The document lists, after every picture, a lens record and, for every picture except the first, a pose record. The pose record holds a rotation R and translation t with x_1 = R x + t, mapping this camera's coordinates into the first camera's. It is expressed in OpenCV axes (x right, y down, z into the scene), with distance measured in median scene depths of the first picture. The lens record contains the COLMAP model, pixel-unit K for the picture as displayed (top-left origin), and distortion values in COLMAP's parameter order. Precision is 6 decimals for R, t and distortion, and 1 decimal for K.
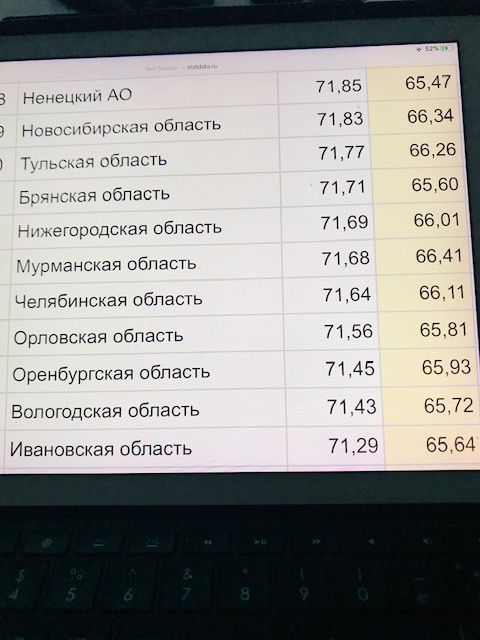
lens RADIAL K [[506.8, 0, 247.1], [0, 506.8, 321.4], [0, 0, 1]] dist [-0.008182, -0.001722]
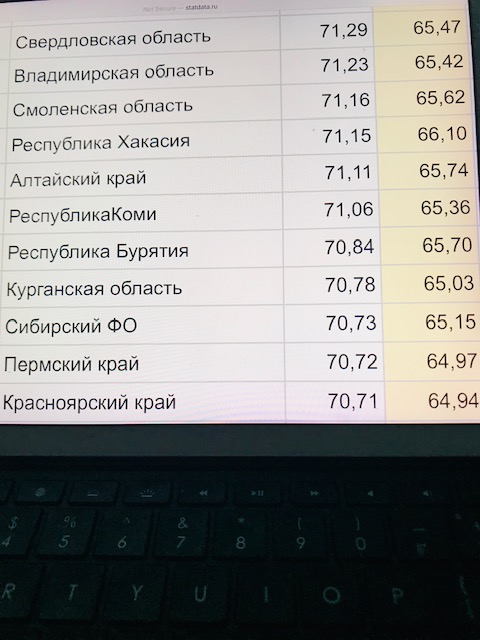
lens RADIAL K [[526.5, 0, 243.3], [0, 526.5, 340.0], [0, 0, 1]] dist [-0.002016, -0.004582]
pose [[0.999938, 0.009607, -0.005585, 0.002005], [-0.009487, 0.999733, 0.021057, 0.121450], [0.005786, -0.021003, 0.999763, -0.014394]]
